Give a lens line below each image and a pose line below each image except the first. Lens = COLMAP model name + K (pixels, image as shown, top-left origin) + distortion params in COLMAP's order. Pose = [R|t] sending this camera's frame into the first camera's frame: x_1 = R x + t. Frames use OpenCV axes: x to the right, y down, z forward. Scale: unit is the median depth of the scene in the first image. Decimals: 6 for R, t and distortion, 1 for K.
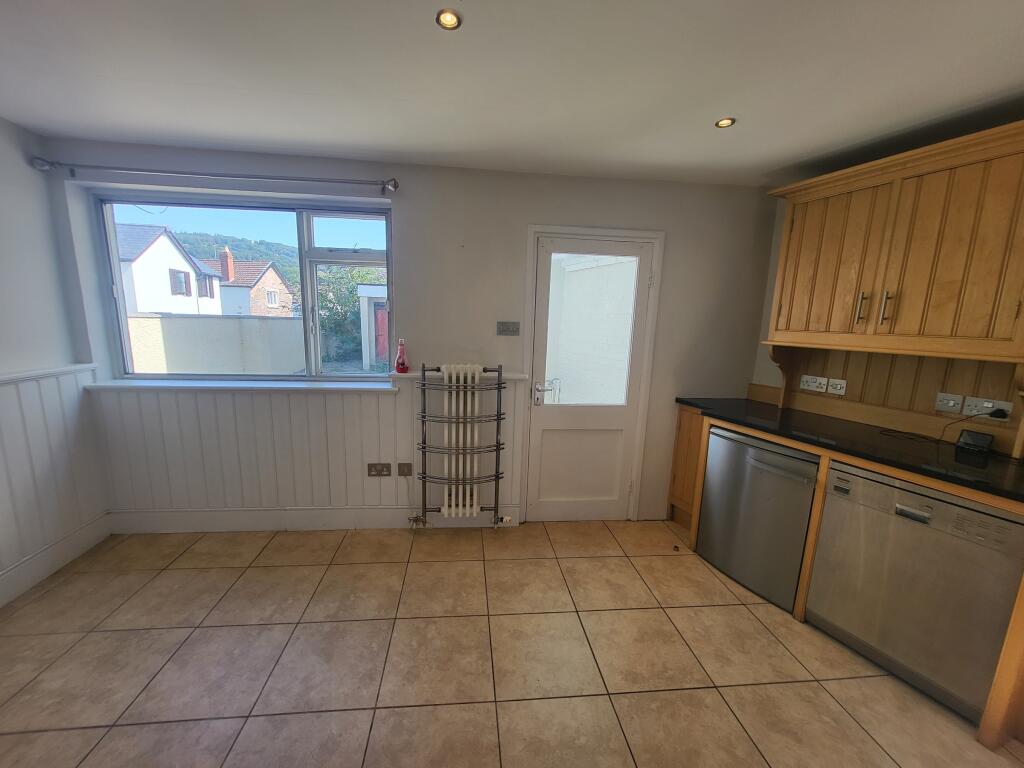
lens RADIAL K [[401.3, 0, 504.2], [0, 401.3, 384.9], [0, 0, 1]] dist [0.003671, -0.001237]
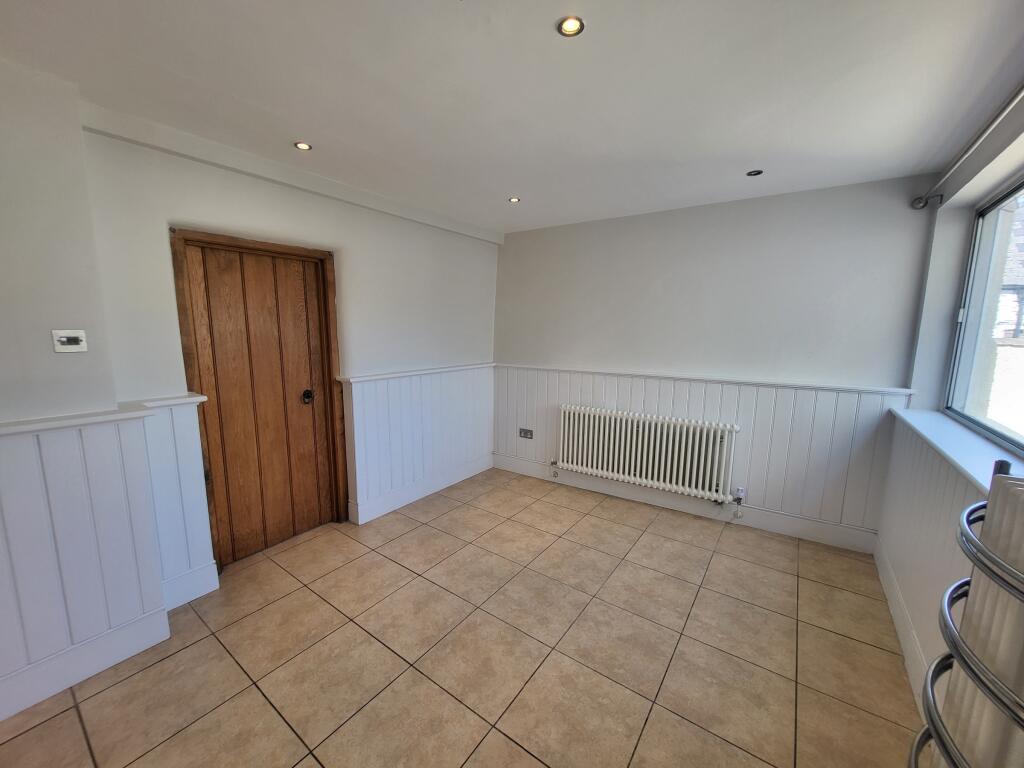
lens RADIAL K [[401.3, 0, 503.0], [0, 401.3, 389.4], [0, 0, 1]] dist [0.003671, -0.001237]
pose [[-0.668288, 0.081959, -0.739374, 0.523785], [-0.147271, 0.959664, 0.239490, -0.193071], [0.729179, 0.268937, -0.629262, 1.207552]]
